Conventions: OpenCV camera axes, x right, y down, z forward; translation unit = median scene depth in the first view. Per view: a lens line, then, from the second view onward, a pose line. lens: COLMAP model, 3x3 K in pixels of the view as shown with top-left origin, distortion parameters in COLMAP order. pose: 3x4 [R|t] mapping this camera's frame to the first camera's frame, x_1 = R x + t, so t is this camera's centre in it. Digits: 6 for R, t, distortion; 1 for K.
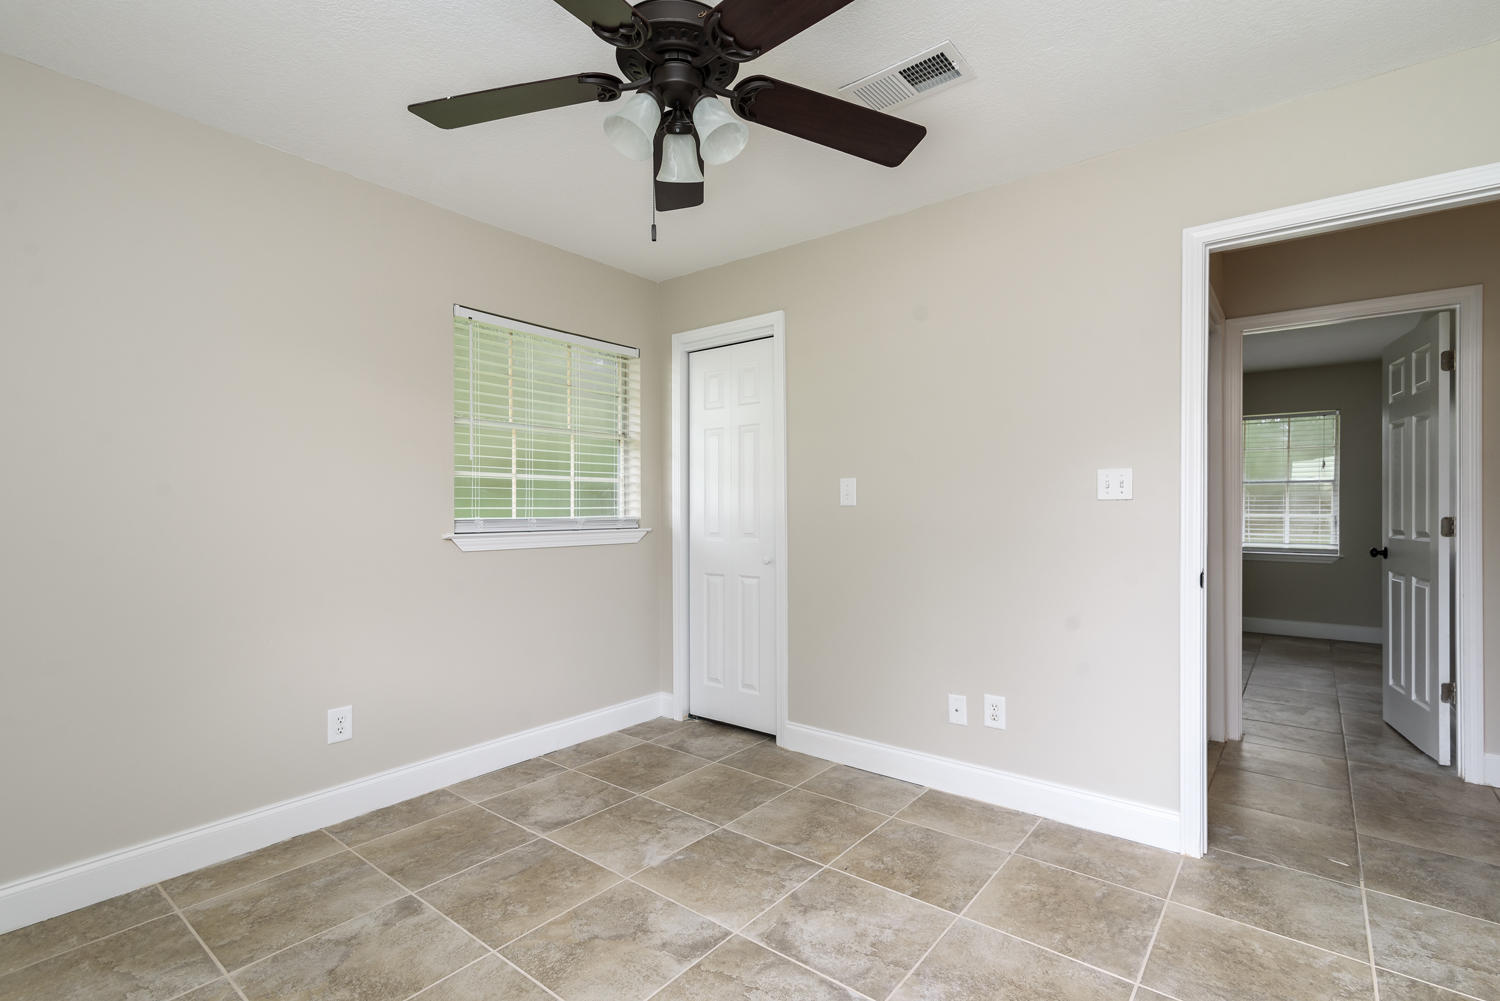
lens RADIAL K [[683.9, 0, 782.7], [0, 683.9, 510.0], [0, 0, 1]] dist [0.014902, -0.002363]
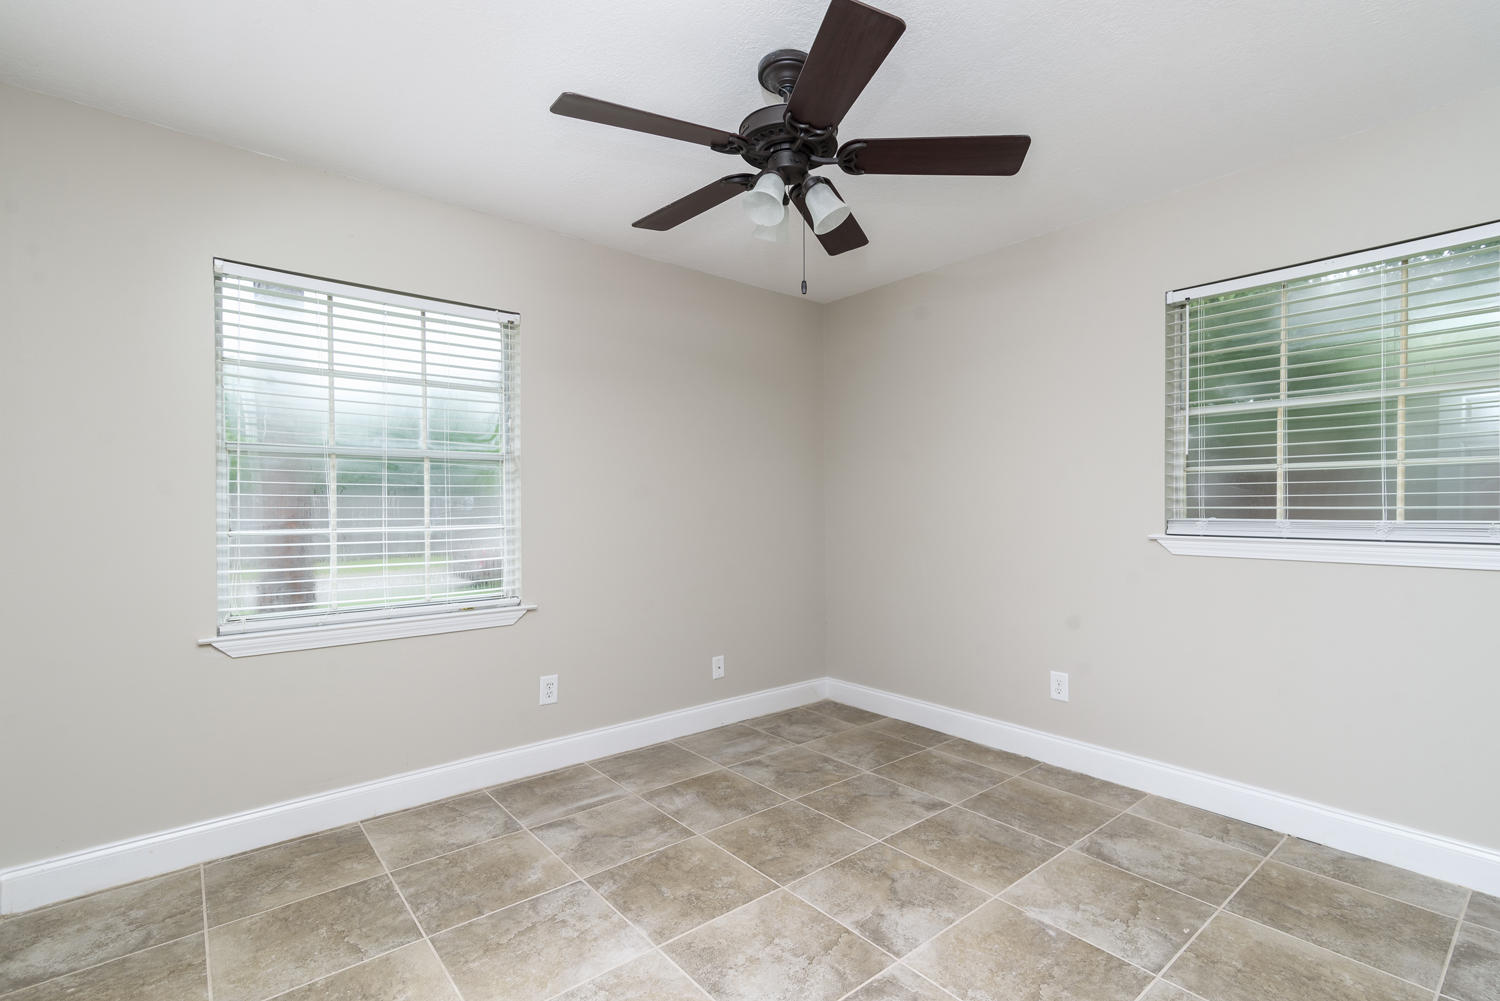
lens RADIAL K [[683.9, 0, 749.5], [0, 683.9, 507.5], [0, 0, 1]] dist [0.014902, -0.002363]
pose [[-0.221447, 0.002046, -0.975170, 0.664436], [-0.001750, 0.999995, 0.002495, -0.004623], [0.975171, 0.002259, -0.221443, 0.749978]]
